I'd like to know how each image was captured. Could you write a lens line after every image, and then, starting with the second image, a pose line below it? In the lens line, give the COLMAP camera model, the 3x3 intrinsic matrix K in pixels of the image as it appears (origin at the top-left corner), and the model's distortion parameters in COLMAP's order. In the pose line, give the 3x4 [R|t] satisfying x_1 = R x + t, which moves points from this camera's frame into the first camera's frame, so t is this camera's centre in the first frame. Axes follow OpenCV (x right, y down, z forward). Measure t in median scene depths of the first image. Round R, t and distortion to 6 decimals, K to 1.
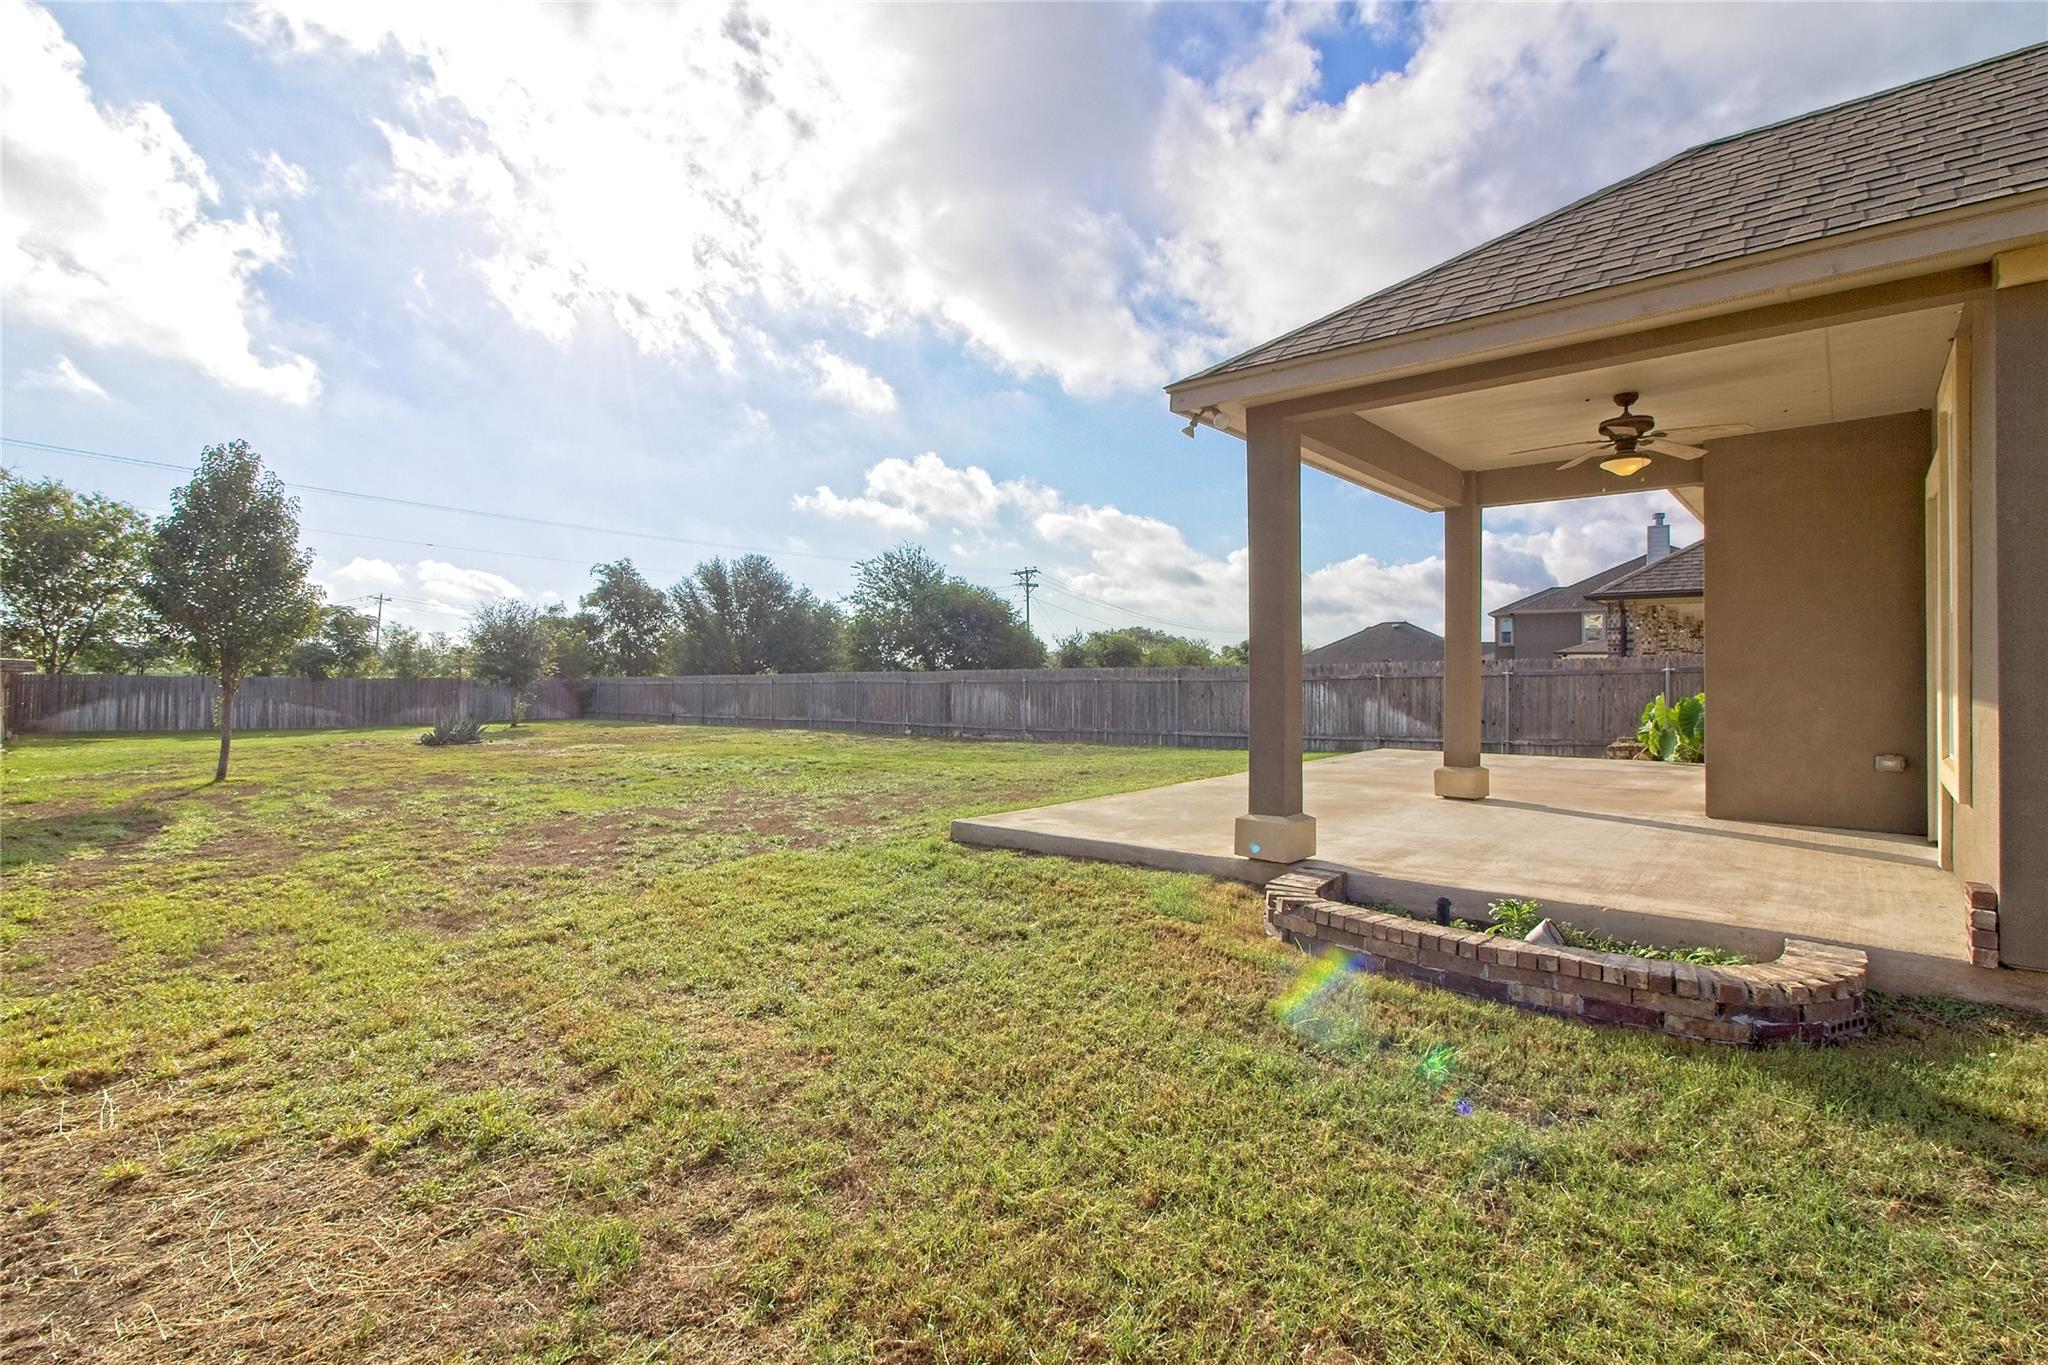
lens RADIAL K [[956.7, 0, 1019.4], [0, 956.7, 669.5], [0, 0, 1]] dist [0.001831, 0.001050]
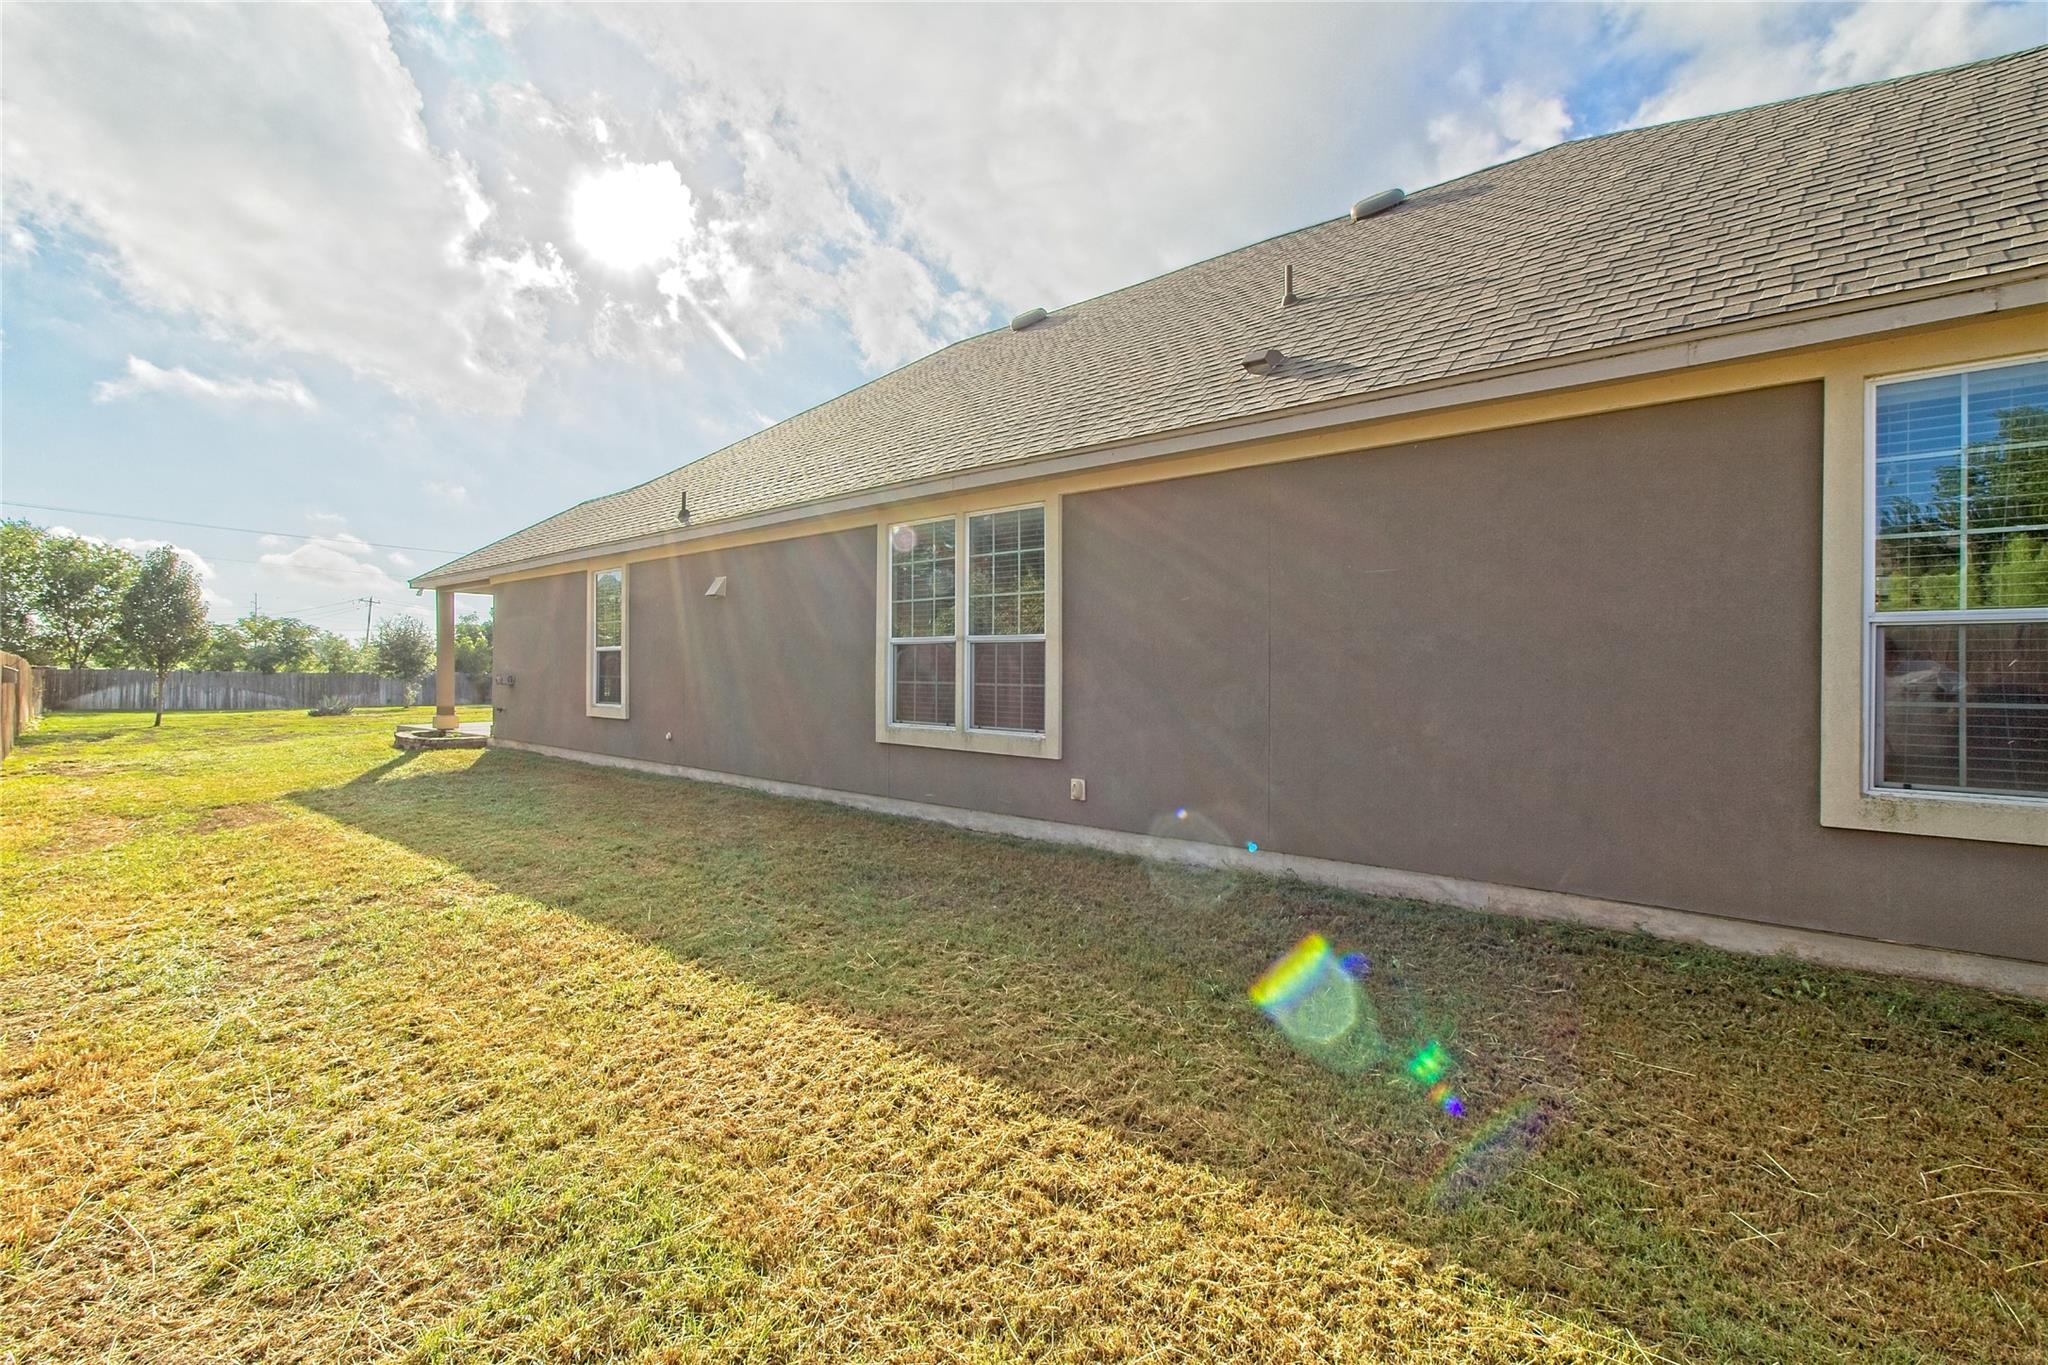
lens RADIAL K [[956.7, 0, 1019.4], [0, 956.7, 669.5], [0, 0, 1]] dist [0.001831, 0.001050]
pose [[0.999866, 0.001731, -0.016299, 0.395504], [-0.001659, 0.999989, 0.004434, -0.003111], [0.016306, -0.004406, 0.999857, -0.380031]]
